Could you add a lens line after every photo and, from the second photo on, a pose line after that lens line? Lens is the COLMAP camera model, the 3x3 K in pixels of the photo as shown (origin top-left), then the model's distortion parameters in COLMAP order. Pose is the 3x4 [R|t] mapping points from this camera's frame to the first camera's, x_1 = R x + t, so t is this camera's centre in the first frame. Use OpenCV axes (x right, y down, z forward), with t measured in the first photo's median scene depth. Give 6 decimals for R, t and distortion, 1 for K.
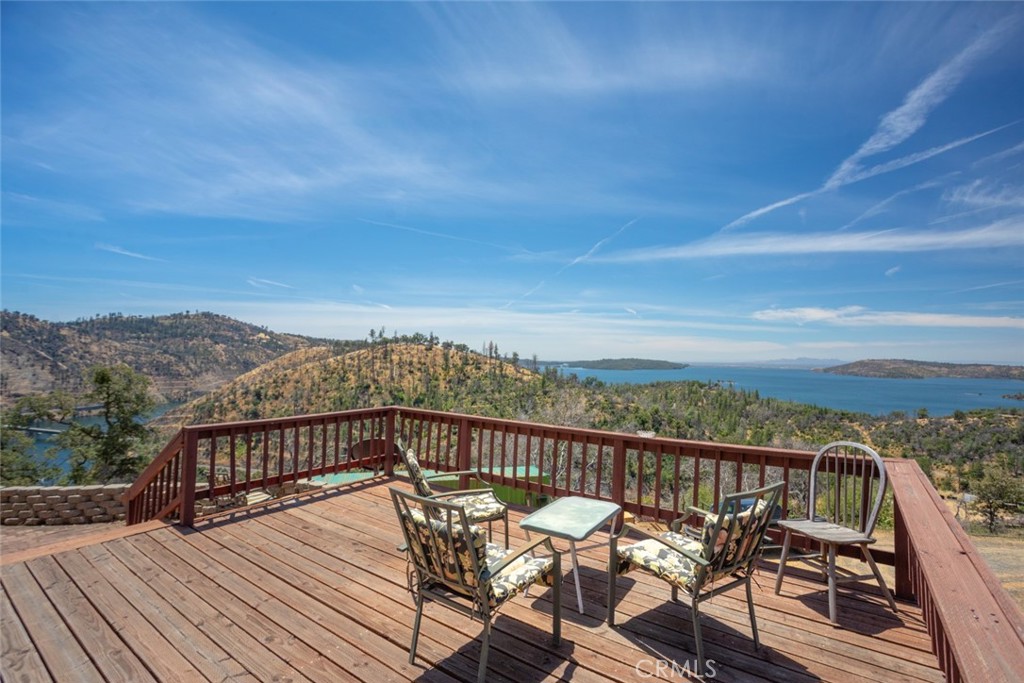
lens RADIAL K [[479.5, 0, 516.3], [0, 479.5, 343.8], [0, 0, 1]] dist [-0.011140, 0.004736]
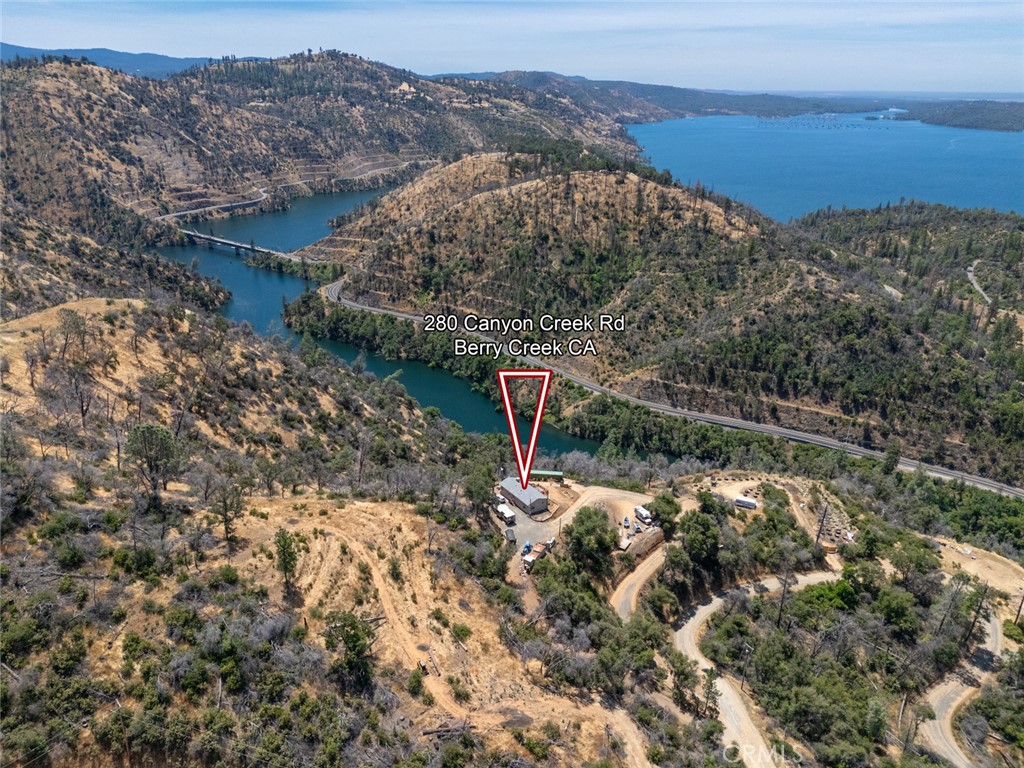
lens RADIAL K [[757.6, 0, 525.4], [0, 757.6, 378.9], [0, 0, 1]] dist [0.068186, -0.075301]
pose [[0.946077, 0.124729, -0.298966, 0.074382], [-0.000350, 0.923294, 0.384093, -0.146388], [0.323941, -0.363277, 0.873551, -0.232329]]
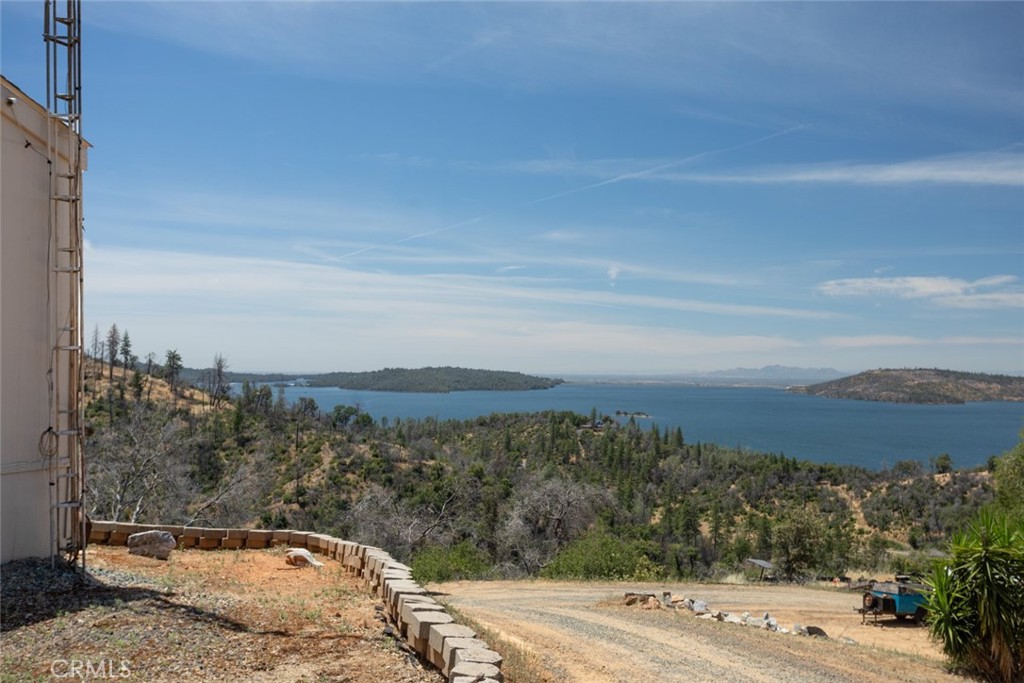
lens RADIAL K [[1056.9, 0, 543.3], [0, 1056.9, 336.0], [0, 0, 1]] dist [0.016254, 0.000000]
pose [[0.947271, 0.008979, 0.320308, 0.006256], [-0.009231, 0.999957, -0.000732, 0.000819], [-0.320301, -0.002263, 0.947313, -0.016645]]
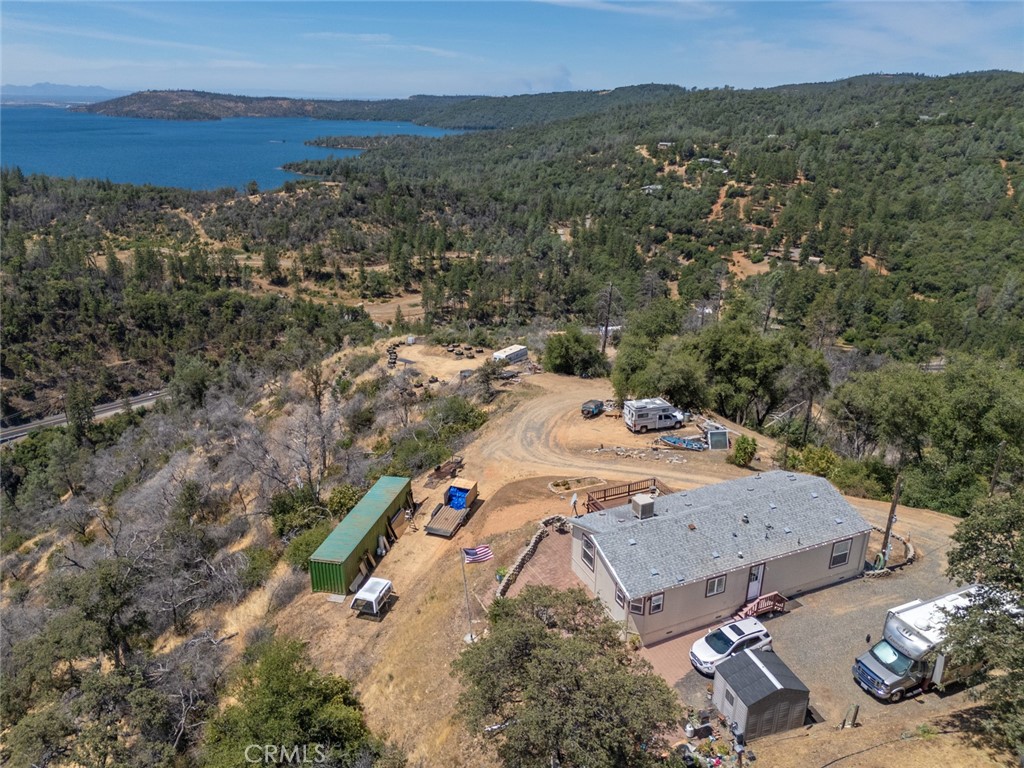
lens RADIAL K [[757.6, 0, 515.1], [0, 757.6, 379.2], [0, 0, 1]] dist [0.068186, -0.075301]
pose [[0.489760, -0.309027, 0.815253, -0.050650], [-0.029014, 0.928782, 0.369490, -0.028510], [-0.871375, -0.204615, 0.445914, -0.012313]]
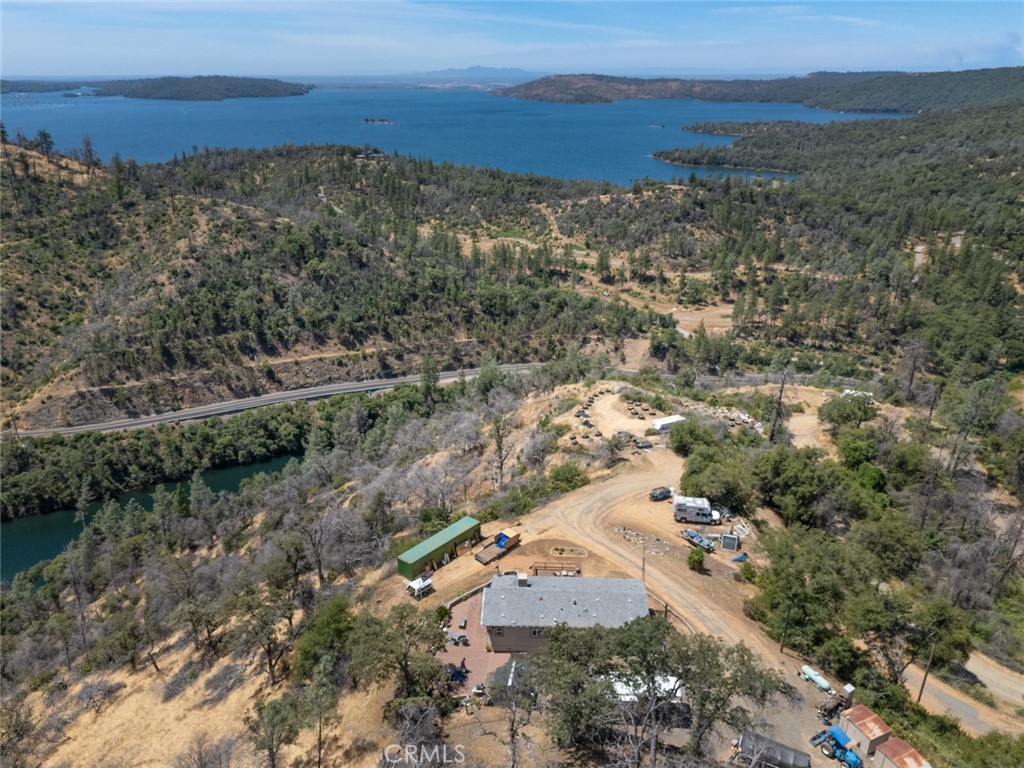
lens RADIAL K [[757.6, 0, 512.9], [0, 757.6, 381.5], [0, 0, 1]] dist [0.068186, -0.075301]
pose [[0.833661, -0.219256, 0.506888, -0.050449], [-0.004220, 0.915261, 0.402839, -0.061161], [-0.552260, -0.337971, 0.762092, -0.059937]]
